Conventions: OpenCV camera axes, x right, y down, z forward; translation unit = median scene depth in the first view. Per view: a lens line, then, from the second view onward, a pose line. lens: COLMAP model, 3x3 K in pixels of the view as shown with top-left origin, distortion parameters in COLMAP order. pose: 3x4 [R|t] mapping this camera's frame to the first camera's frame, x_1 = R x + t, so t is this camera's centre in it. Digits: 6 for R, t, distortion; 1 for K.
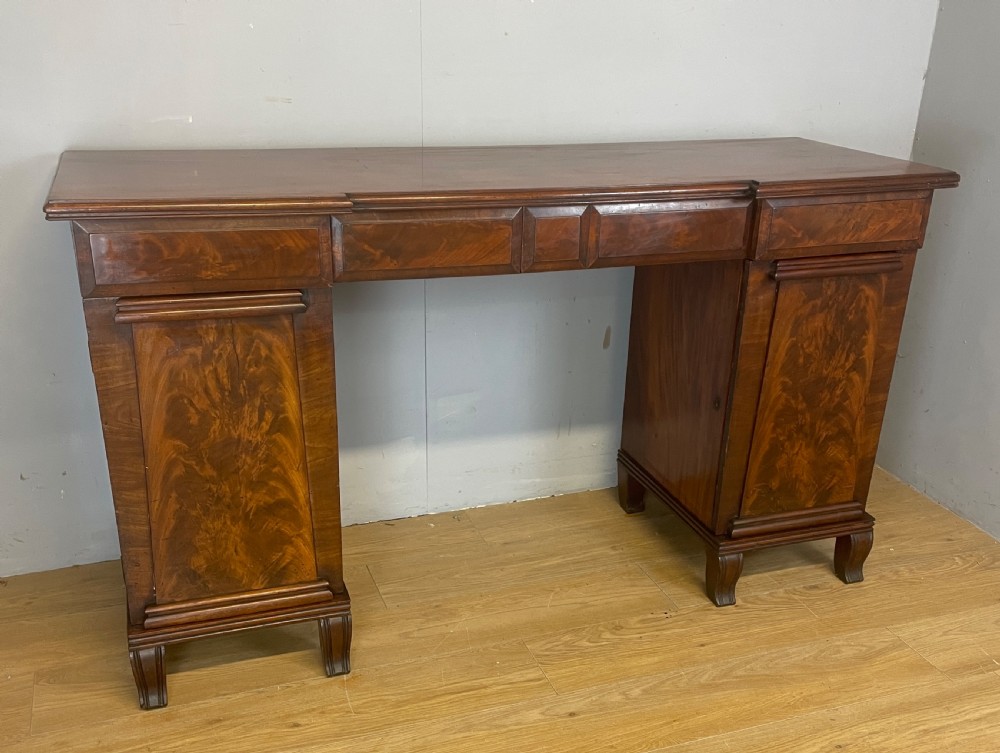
lens RADIAL K [[1014.1, 0, 501.1], [0, 1014.1, 459.3], [0, 0, 1]] dist [0.057611, 0.000000]
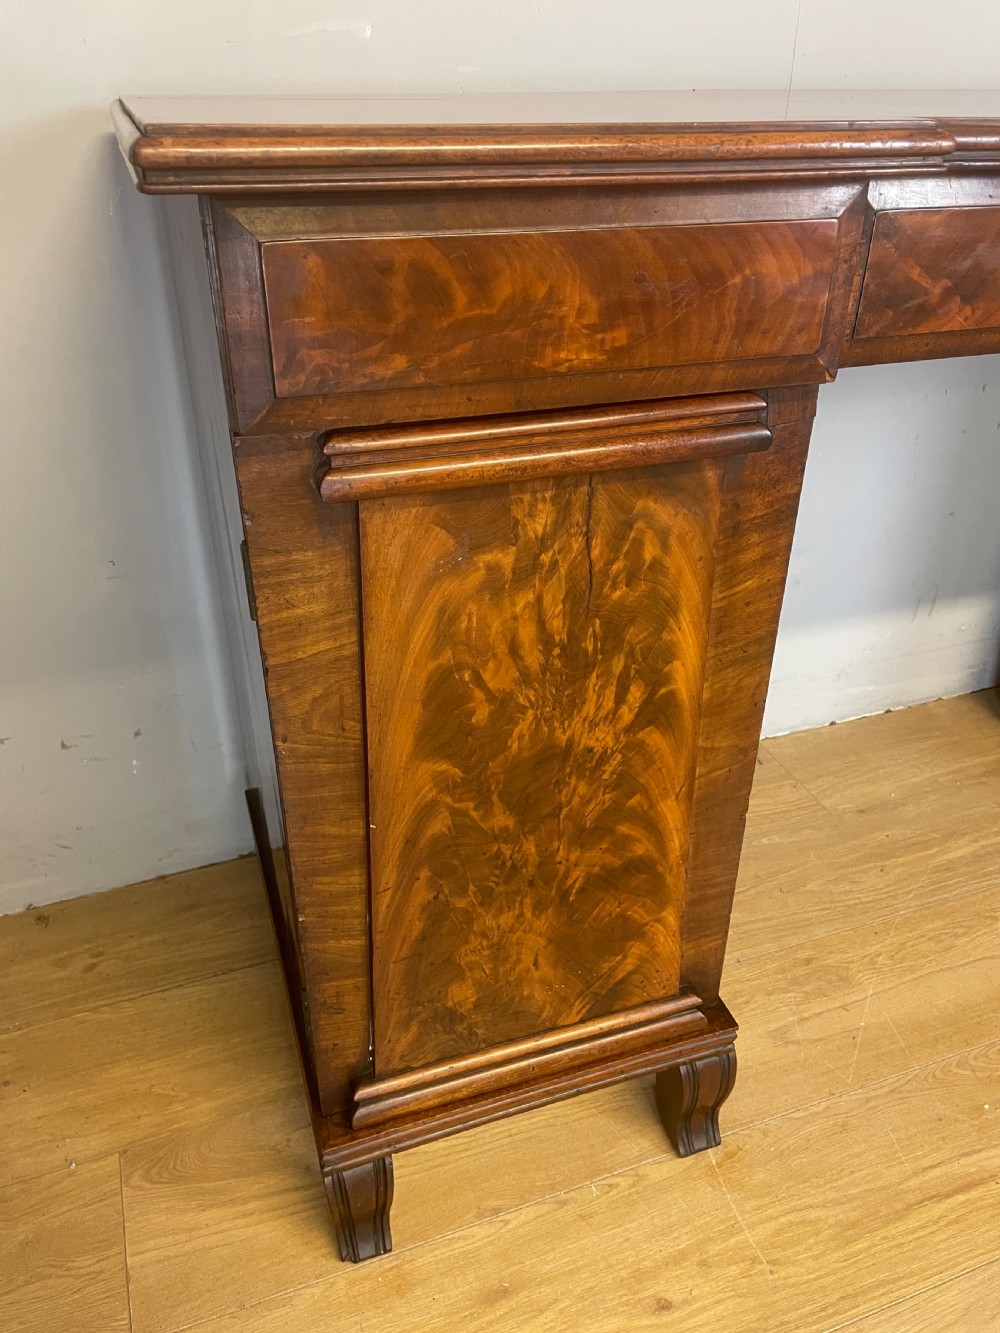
lens RADIAL K [[1023.2, 0, 487.9], [0, 1023.2, 661.7], [0, 0, 1]] dist [0.082296, -0.102699]
pose [[0.999595, -0.019812, -0.020412, -0.257188], [0.021860, 0.994177, 0.105519, -0.093853], [0.018203, -0.105923, 0.994208, 0.516899]]
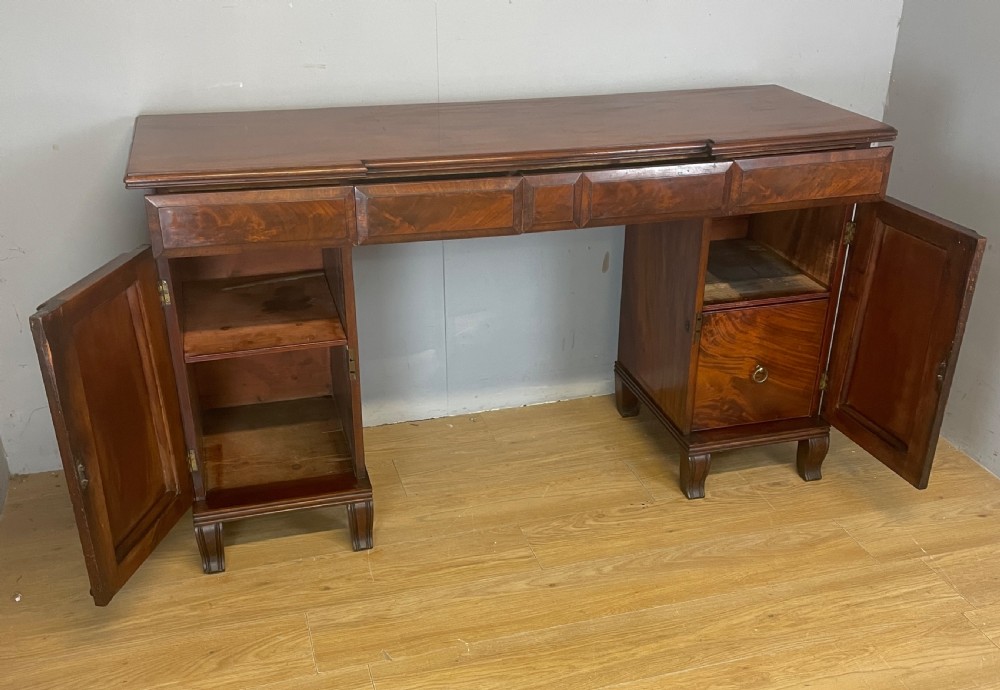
lens RADIAL K [[1014.8, 0, 502.5], [0, 1014.8, 404.6], [0, 0, 1]] dist [0.062509, 0.000000]
pose [[0.998068, 0.010884, -0.061170, 0.081071], [-0.007640, 0.998565, 0.053014, -0.028024], [0.061659, -0.052444, 0.996718, -0.197639]]
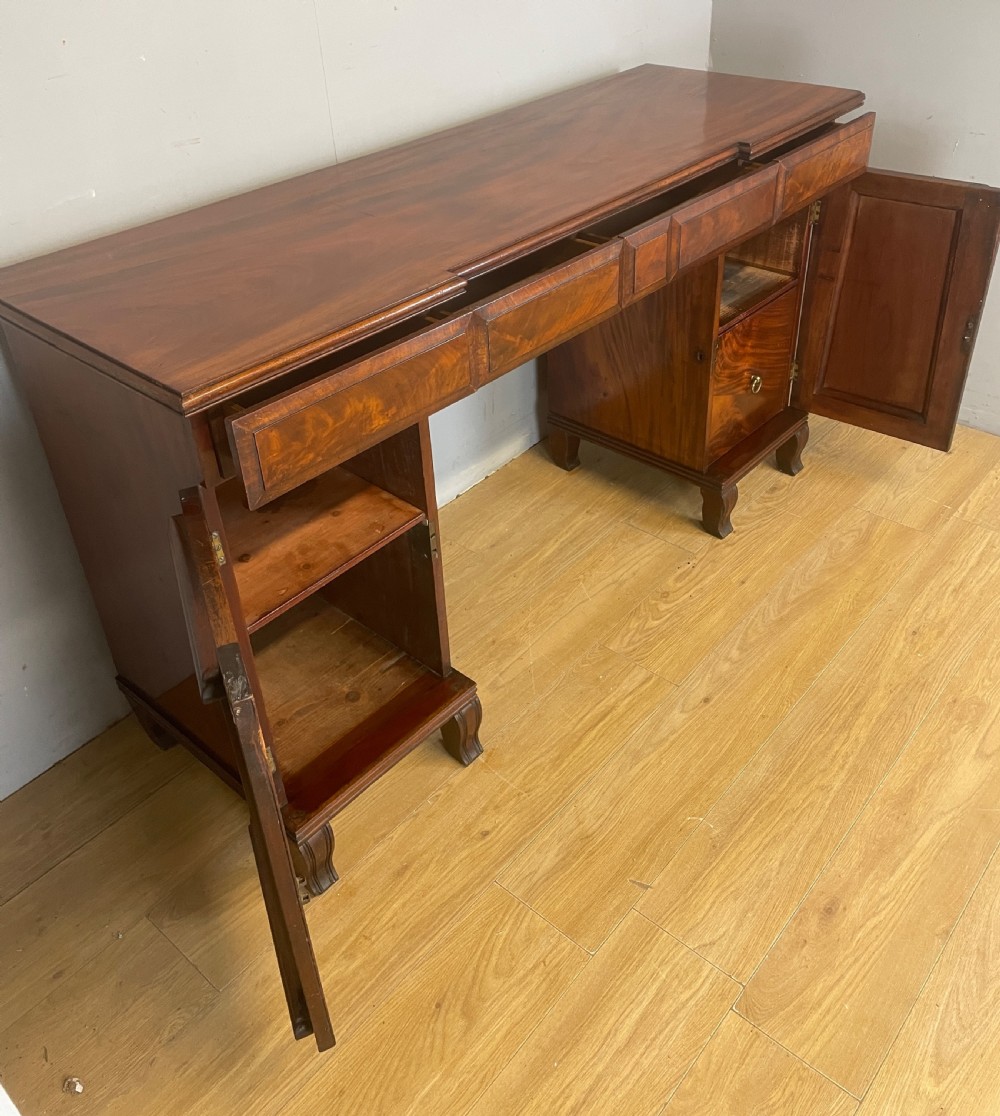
lens RADIAL K [[1015.3, 0, 512.9], [0, 1015.3, 456.3], [0, 0, 1]] dist [0.068779, -0.081003]
pose [[0.870724, -0.311920, 0.380192, -0.406772], [0.258275, 0.947954, 0.186219, -0.219435], [-0.418490, -0.063952, 0.905967, 0.165989]]
